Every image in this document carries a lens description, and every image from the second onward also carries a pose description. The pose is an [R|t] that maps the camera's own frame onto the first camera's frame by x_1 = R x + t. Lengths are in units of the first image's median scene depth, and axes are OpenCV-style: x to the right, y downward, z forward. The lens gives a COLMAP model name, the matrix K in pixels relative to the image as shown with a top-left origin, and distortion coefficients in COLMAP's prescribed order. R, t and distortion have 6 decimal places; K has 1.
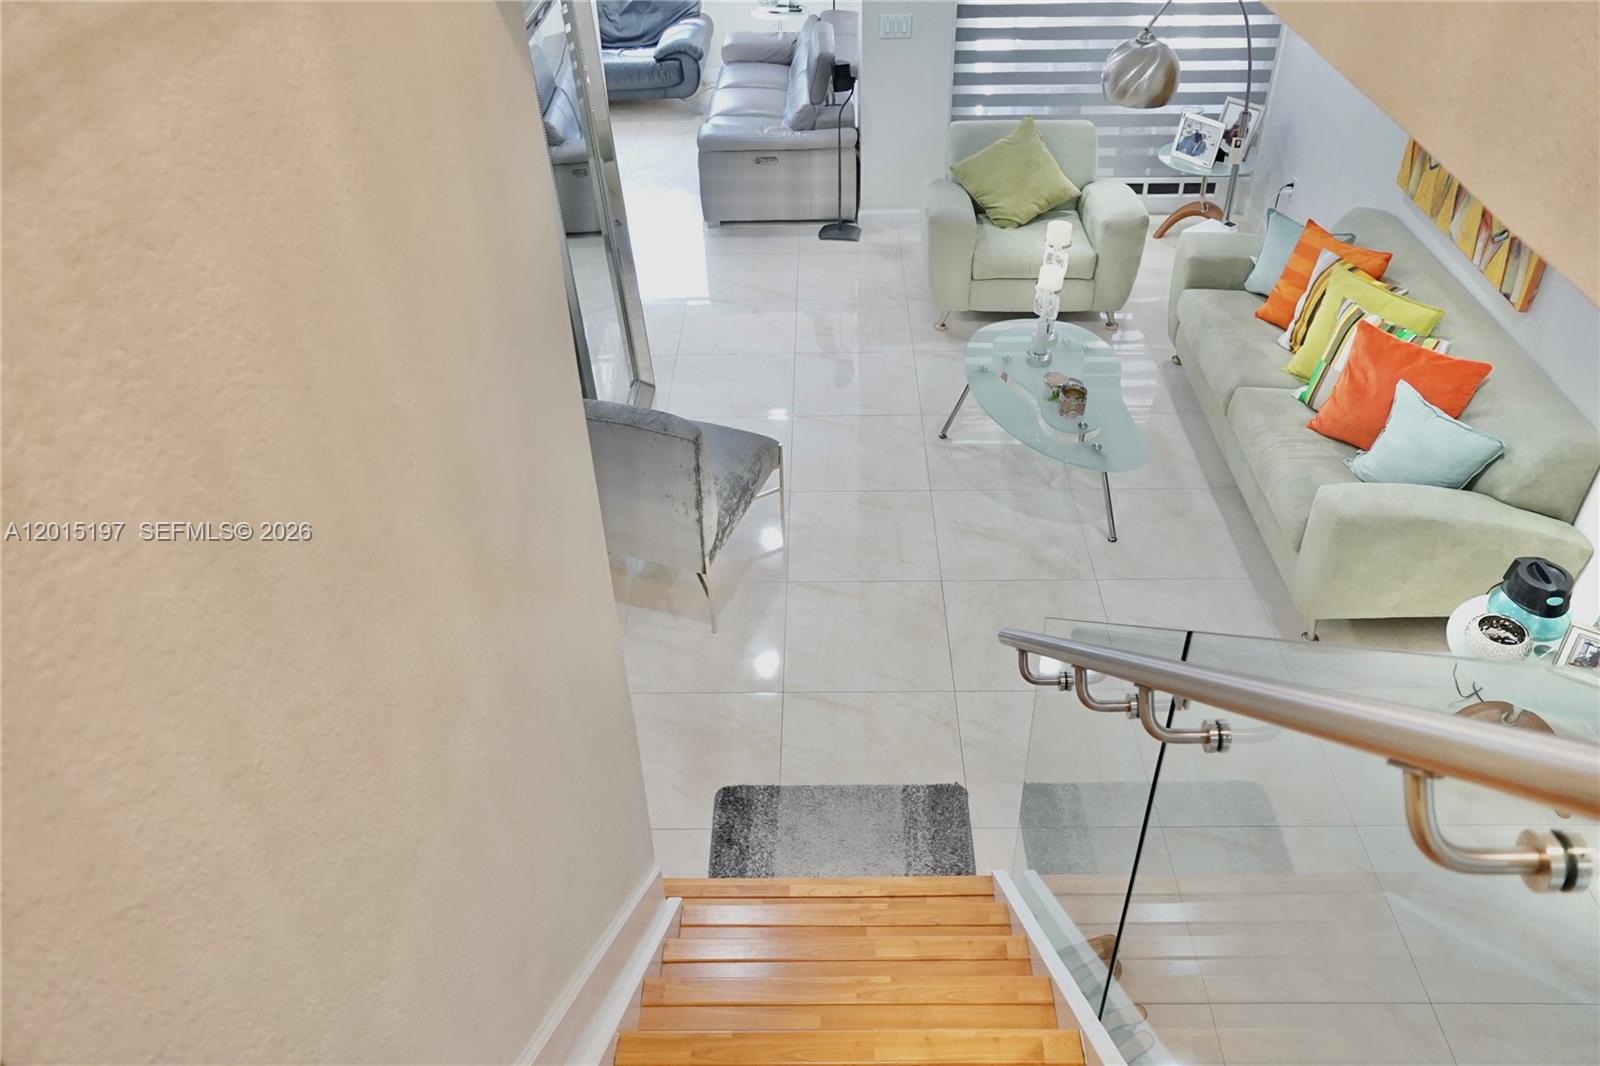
lens RADIAL K [[1201.1, 0, 802.8], [0, 1201.1, 531.7], [0, 0, 1]] dist [-0.057893, 0.069716]
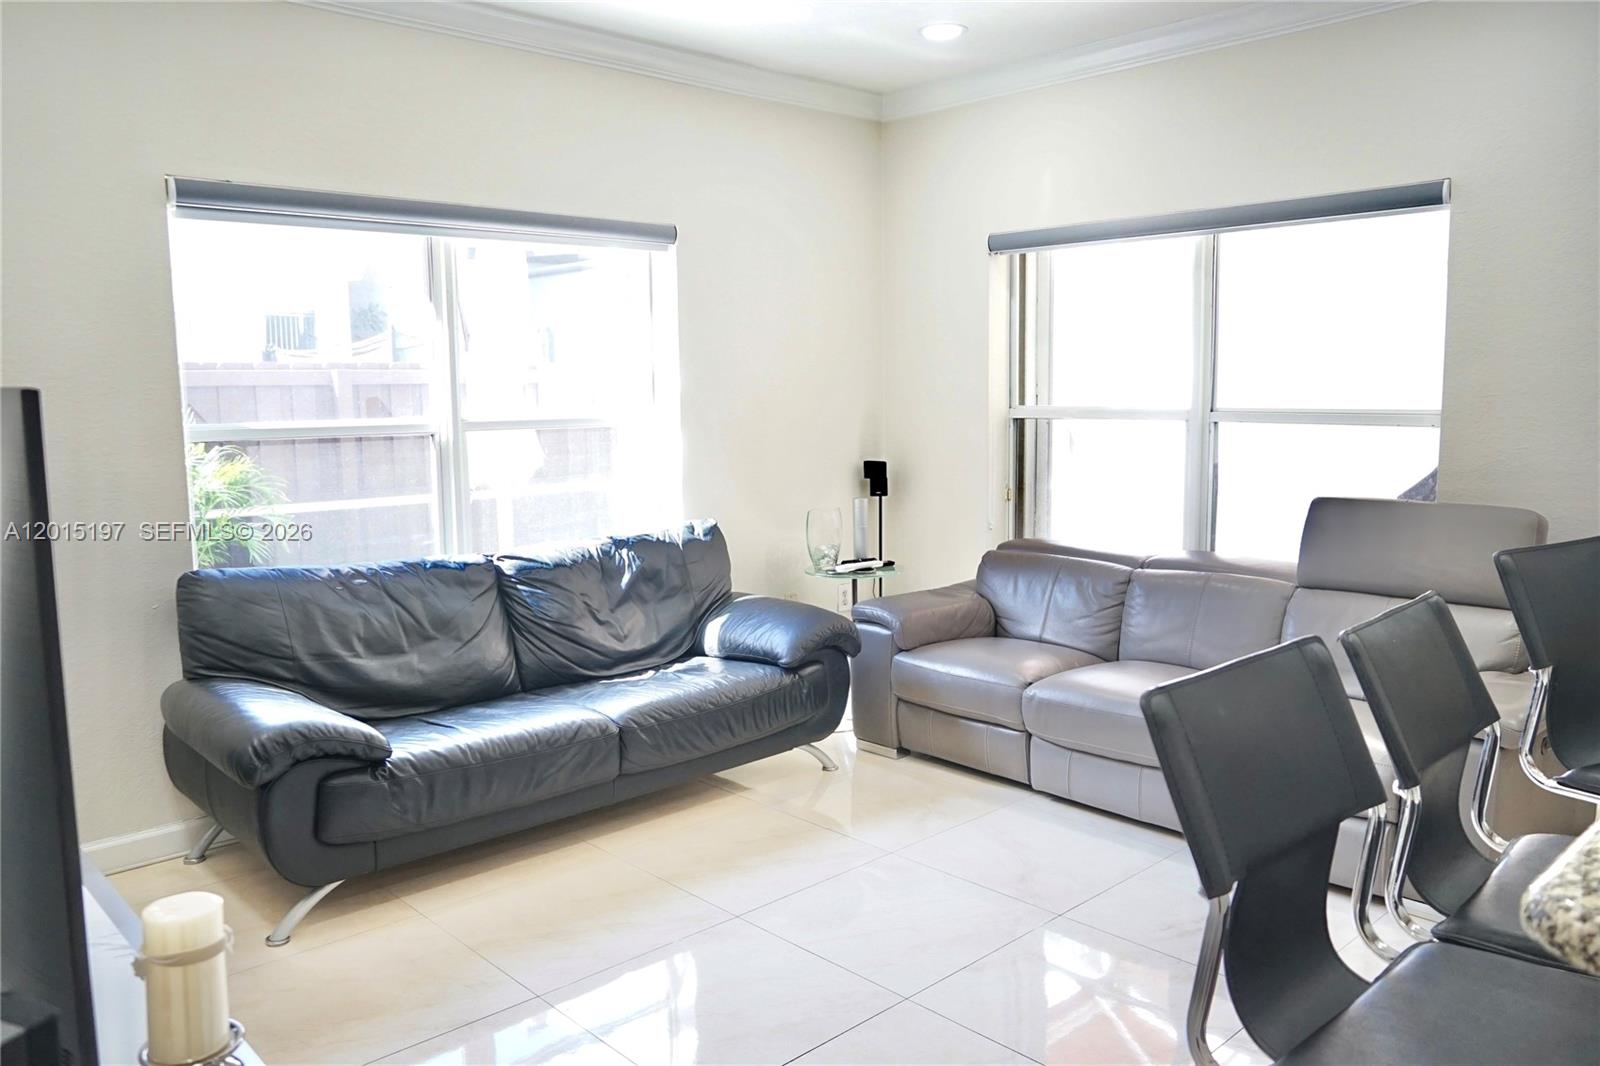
lens RADIAL K [[1201.1, 0, 802.8], [0, 1201.1, 531.7], [0, 0, 1]] dist [-0.057893, 0.069716]
pose [[0.722537, -0.074242, 0.687335, -0.742714], [0.422292, 0.834574, -0.353774, -0.477007], [-0.547367, 0.545870, 0.634362, 1.170650]]
